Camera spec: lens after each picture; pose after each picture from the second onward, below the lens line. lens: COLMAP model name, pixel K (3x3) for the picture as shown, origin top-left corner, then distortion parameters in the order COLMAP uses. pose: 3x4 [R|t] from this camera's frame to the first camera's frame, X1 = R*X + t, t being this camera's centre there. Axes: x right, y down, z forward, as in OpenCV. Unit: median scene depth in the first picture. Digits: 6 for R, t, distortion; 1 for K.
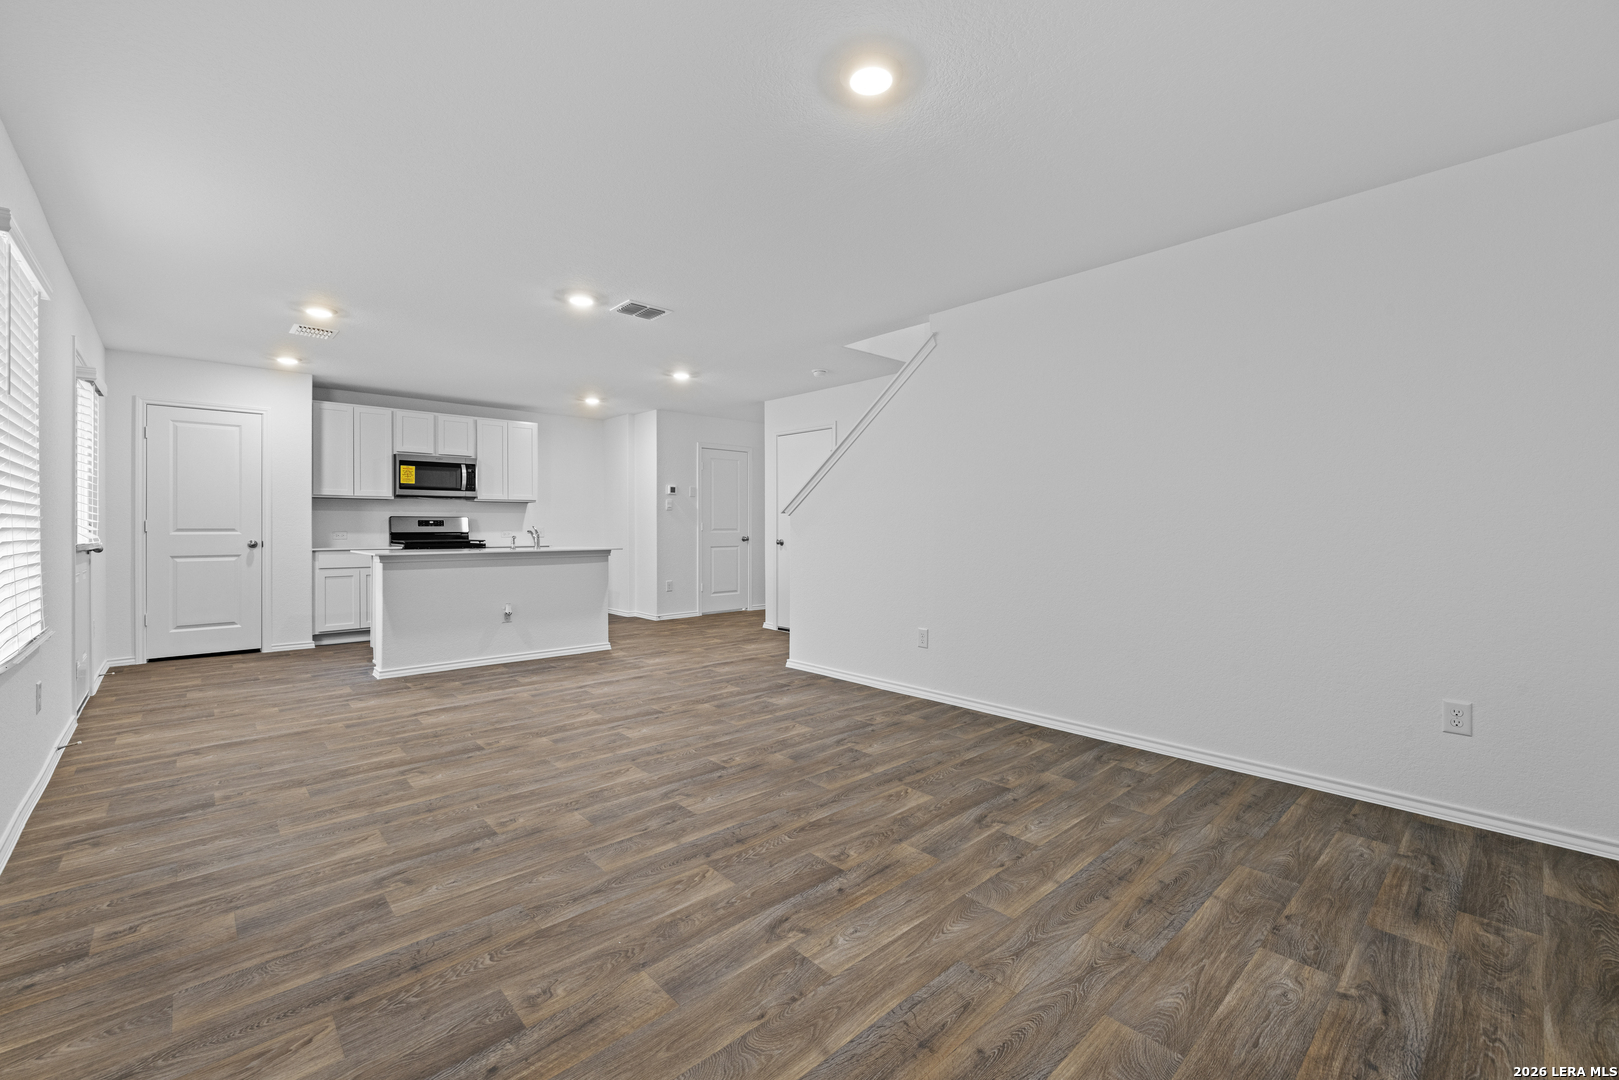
lens RADIAL K [[680.9, 0, 810.1], [0, 680.9, 527.7], [0, 0, 1]] dist [0.022847, -0.006362]
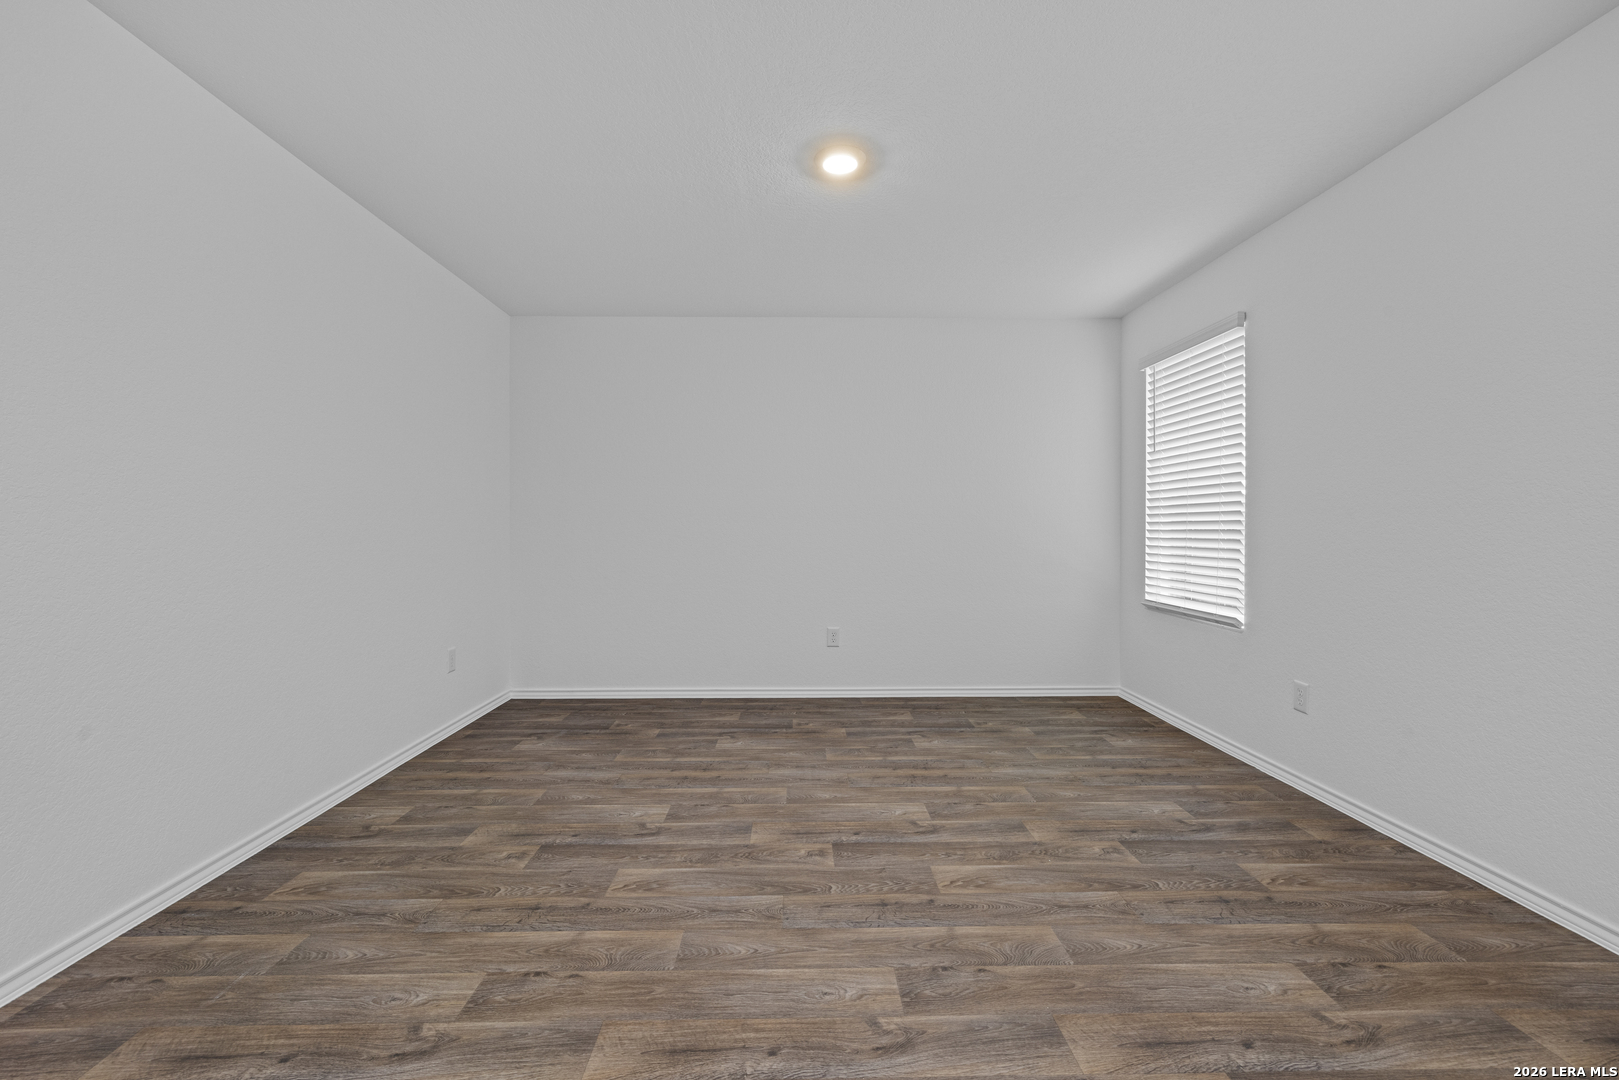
lens RADIAL K [[680.9, 0, 810.1], [0, 680.9, 527.7], [0, 0, 1]] dist [0.022847, -0.006362]
pose [[-0.752553, -0.001846, 0.658529, -0.590432], [-0.002836, 0.999996, -0.000438, 0.002118], [-0.658526, -0.002197, -0.752555, 1.708731]]
